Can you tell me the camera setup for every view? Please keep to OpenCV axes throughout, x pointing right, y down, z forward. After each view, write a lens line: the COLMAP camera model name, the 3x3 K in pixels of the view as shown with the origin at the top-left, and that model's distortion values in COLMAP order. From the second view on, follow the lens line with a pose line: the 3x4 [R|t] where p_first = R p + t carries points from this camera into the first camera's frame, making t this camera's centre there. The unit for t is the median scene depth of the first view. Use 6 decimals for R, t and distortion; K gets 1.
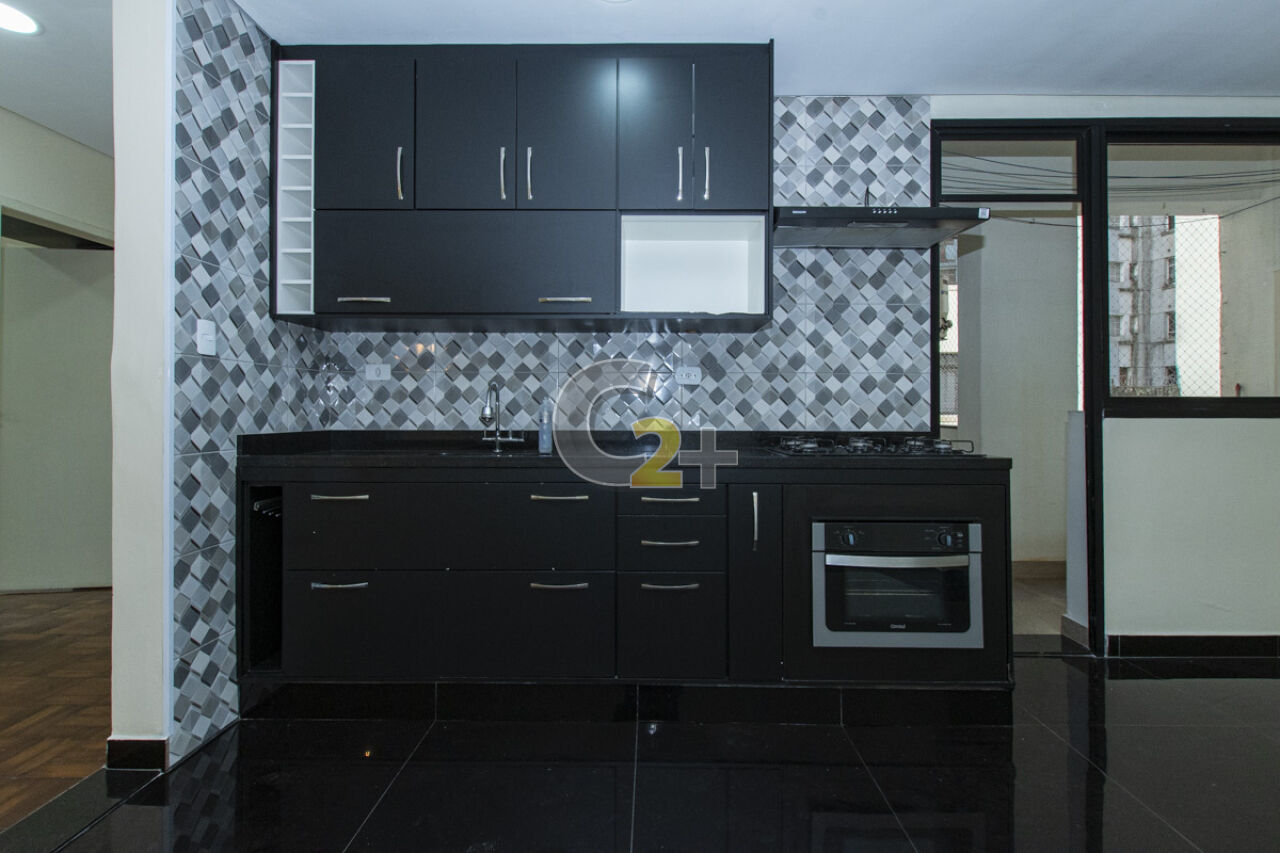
lens RADIAL K [[567.0, 0, 645.5], [0, 567.0, 407.8], [0, 0, 1]] dist [0.007273, 0.000024]
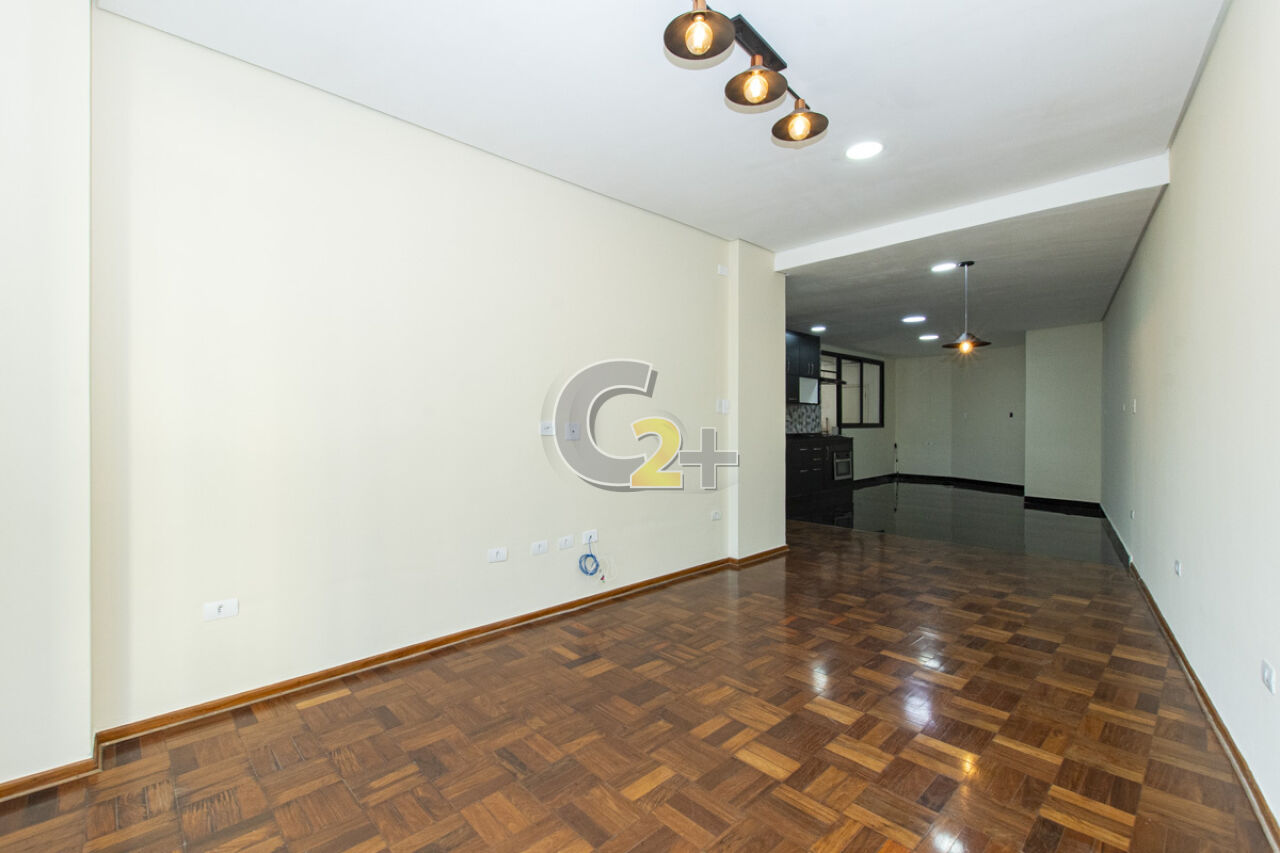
lens RADIAL K [[559.9, 0, 640.0], [0, 559.9, 426.5], [0, 0, 1]] dist [-0.000887, -0.000030]
pose [[0.709305, -0.007629, 0.704860, -2.960512], [0.000187, 0.999943, 0.010635, -0.038247], [-0.704901, -0.007412, 0.709267, -0.782572]]
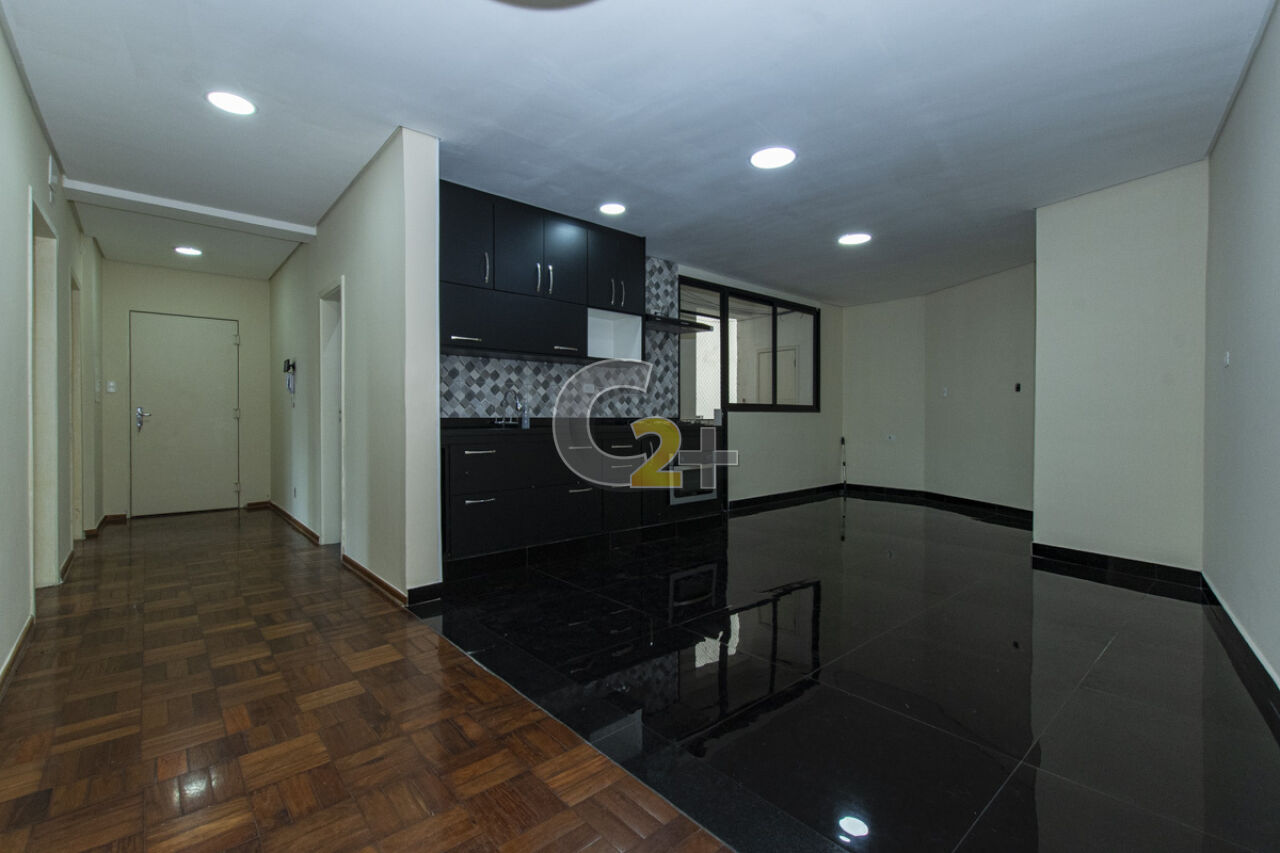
lens RADIAL K [[557.6, 0, 635.2], [0, 557.6, 421.6], [0, 0, 1]] dist [-0.000997, -0.000235]
pose [[0.747015, -0.007798, 0.664762, -1.048697], [-0.000914, 0.999918, 0.012757, 0.030153], [-0.664807, -0.010137, 0.746946, -0.493979]]
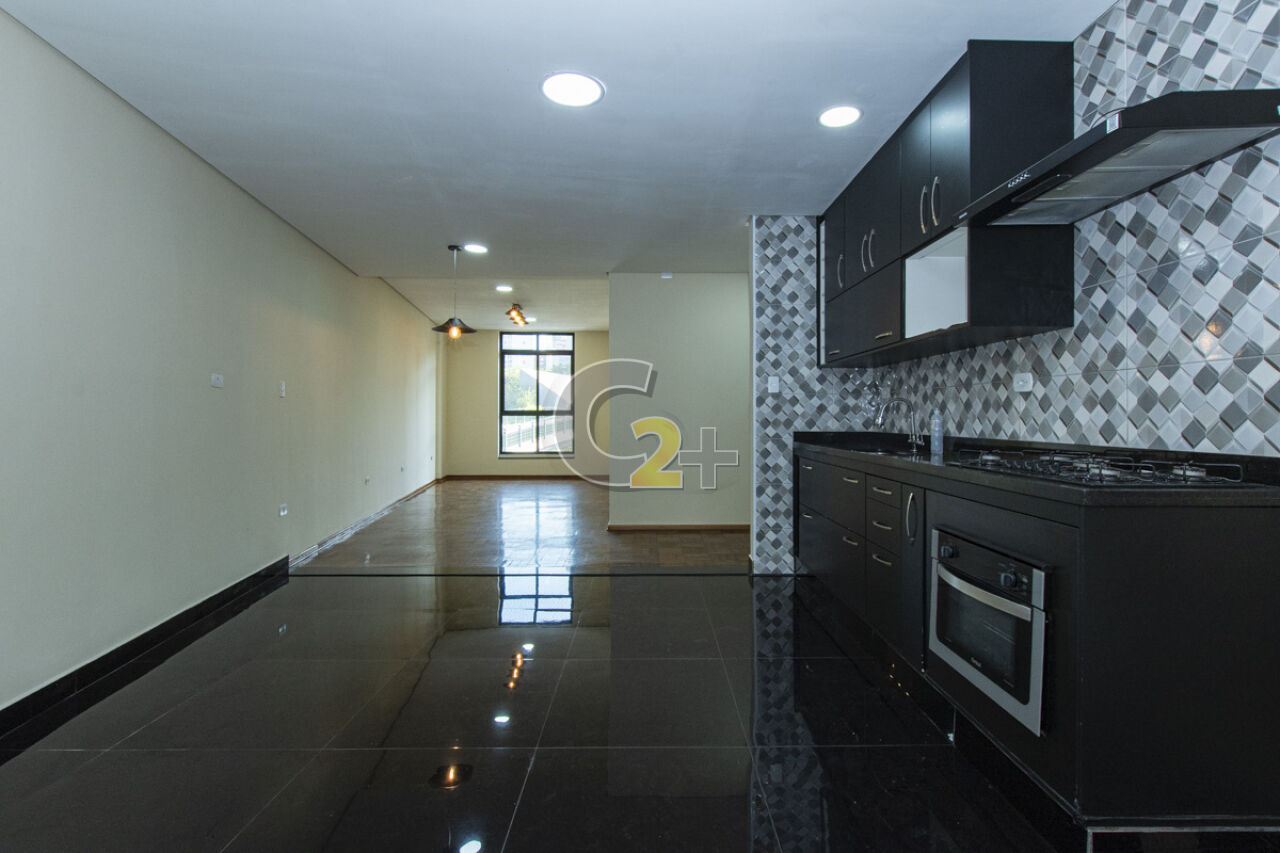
lens RADIAL K [[586.7, 0, 642.6], [0, 586.7, 419.5], [0, 0, 1]] dist [-0.001293, -0.000356]
pose [[0.008565, 0.001927, -0.999961, 1.044674], [0.003194, 0.999993, 0.001954, 0.000881], [0.999958, -0.003211, 0.008558, 0.363270]]
